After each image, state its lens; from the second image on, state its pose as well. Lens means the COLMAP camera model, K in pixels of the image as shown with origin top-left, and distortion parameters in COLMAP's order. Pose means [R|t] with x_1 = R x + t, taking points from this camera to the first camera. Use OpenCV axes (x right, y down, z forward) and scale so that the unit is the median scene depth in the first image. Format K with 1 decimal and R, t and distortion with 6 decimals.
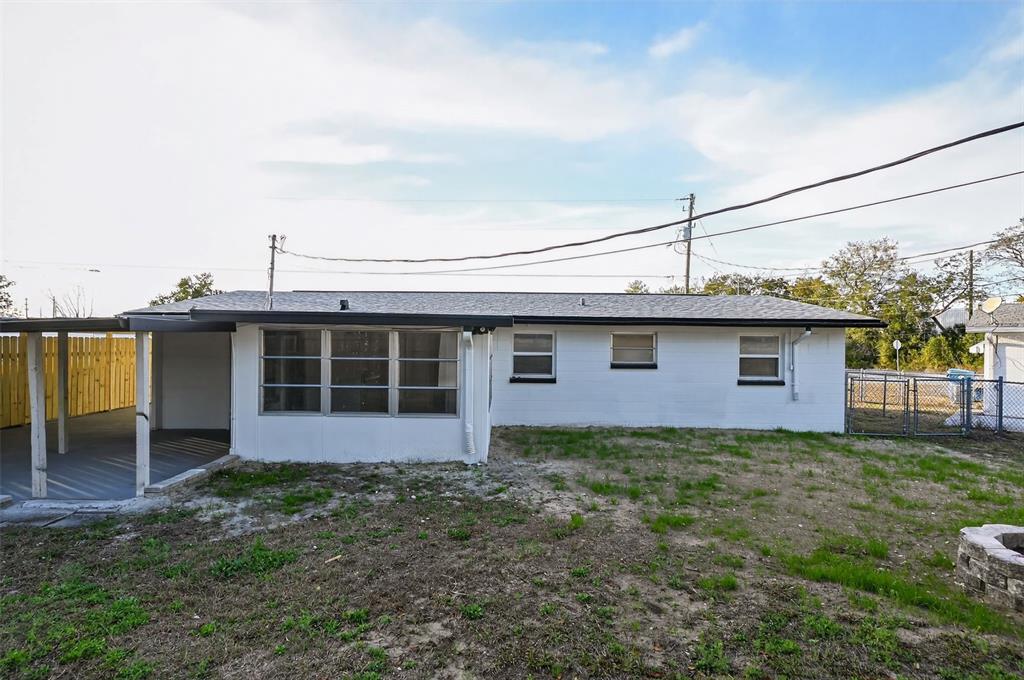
lens RADIAL K [[410.5, 0, 509.2], [0, 410.5, 348.3], [0, 0, 1]] dist [-0.002438, -0.000214]
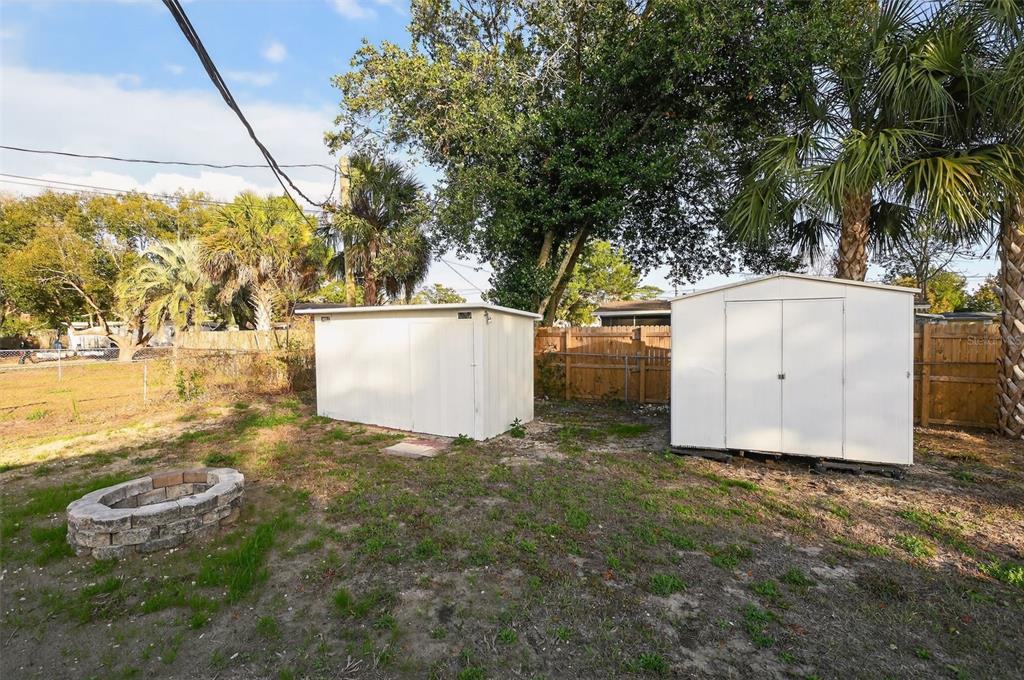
lens RADIAL K [[410.5, 0, 509.2], [0, 410.5, 348.3], [0, 0, 1]] dist [-0.002438, -0.000214]
pose [[-0.858707, -0.027194, 0.511746, -0.231145], [-0.008966, 0.999235, 0.038054, -0.004459], [-0.512389, 0.028089, -0.858294, 1.722587]]
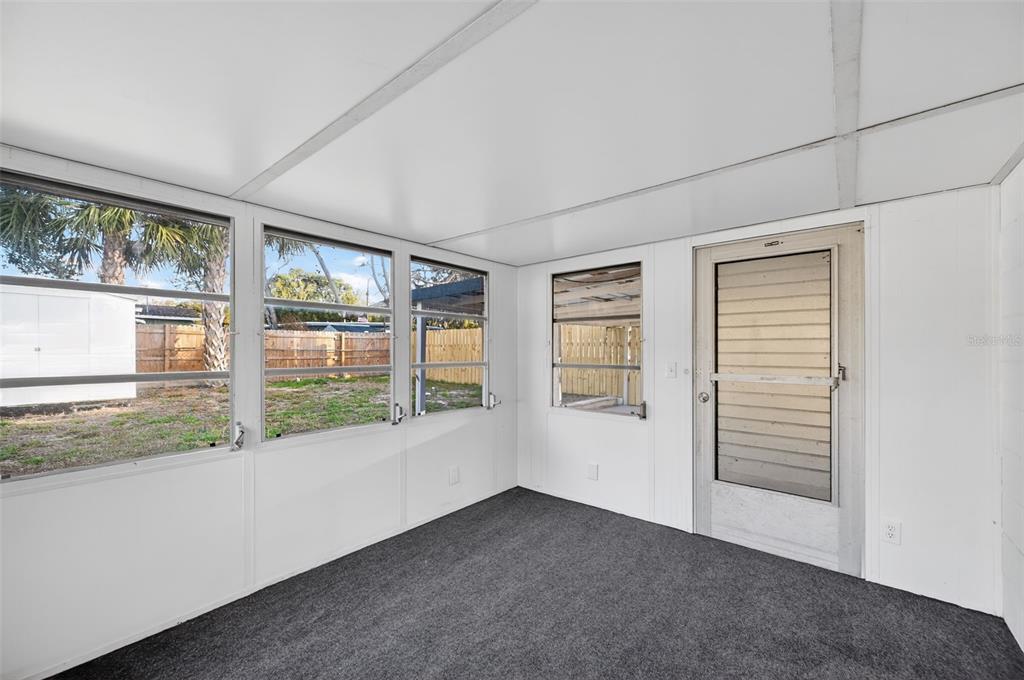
lens RADIAL K [[410.5, 0, 509.2], [0, 410.5, 348.3], [0, 0, 1]] dist [-0.002438, -0.000214]
pose [[-0.668171, -0.010768, -0.743930, -0.313449], [-0.006646, 0.999942, -0.008505, 0.078307], [0.743978, -0.000738, -0.668204, 2.536366]]
